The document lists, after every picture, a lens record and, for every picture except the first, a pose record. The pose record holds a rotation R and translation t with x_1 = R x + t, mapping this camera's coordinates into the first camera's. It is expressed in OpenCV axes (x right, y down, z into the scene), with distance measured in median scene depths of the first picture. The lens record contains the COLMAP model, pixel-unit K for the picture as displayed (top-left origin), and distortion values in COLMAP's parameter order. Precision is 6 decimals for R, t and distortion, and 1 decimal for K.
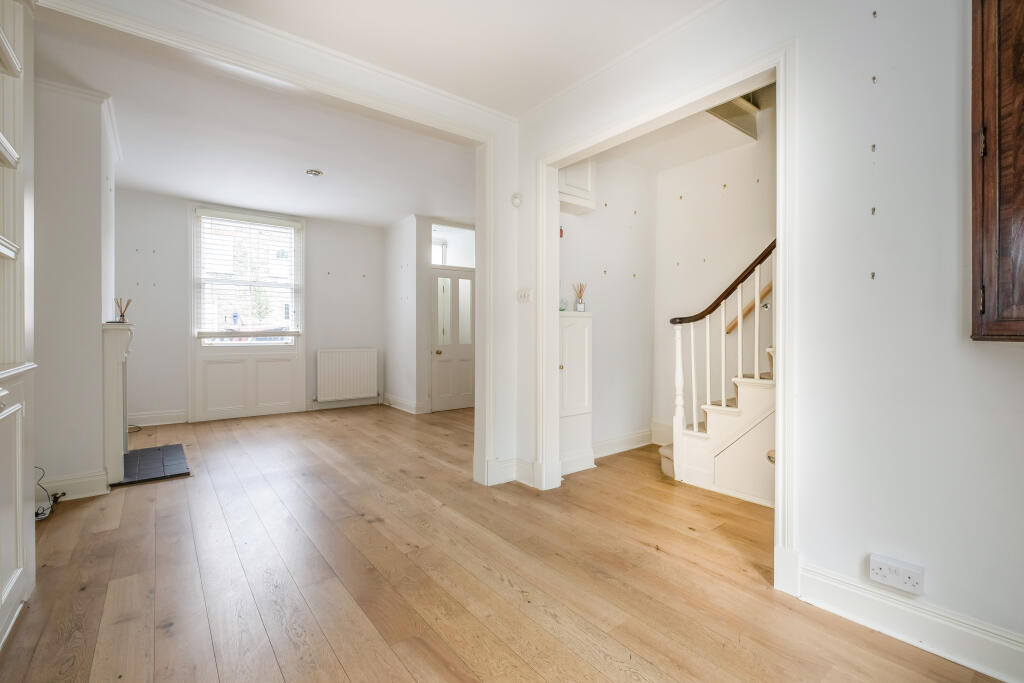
lens RADIAL K [[447.9, 0, 503.1], [0, 447.9, 343.2], [0, 0, 1]] dist [-0.001848, -0.000193]
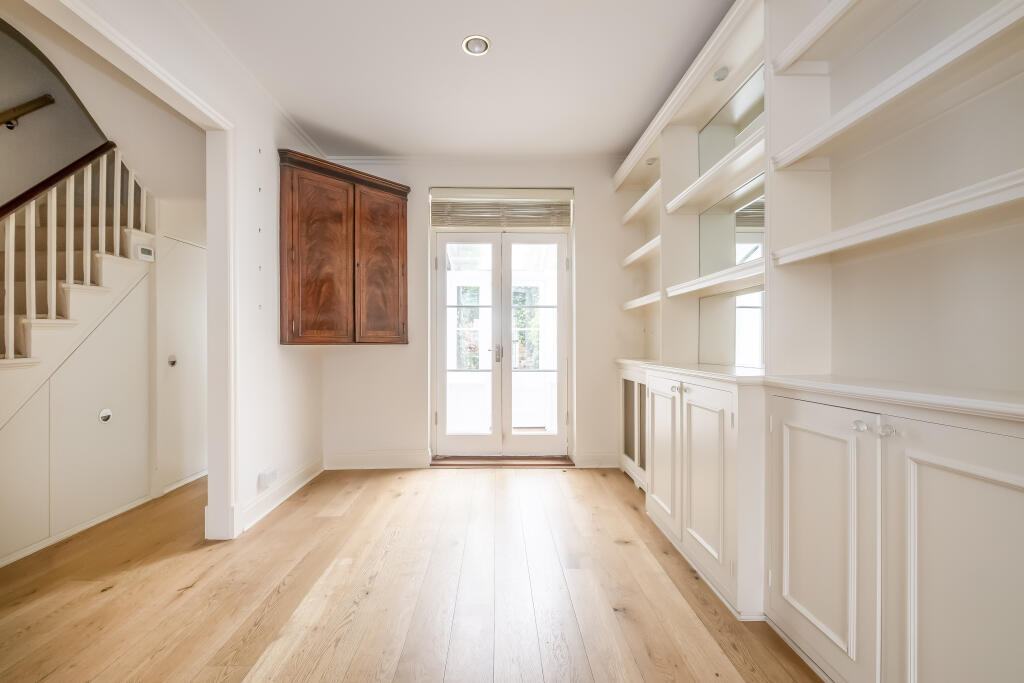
lens RADIAL K [[447.9, 0, 503.1], [0, 447.9, 343.2], [0, 0, 1]] dist [-0.001848, -0.000193]
pose [[-0.796785, -0.002360, 0.604258, -0.763124], [0.012384, 0.999719, 0.020234, -0.032770], [-0.604136, 0.023605, -0.796532, 1.485642]]
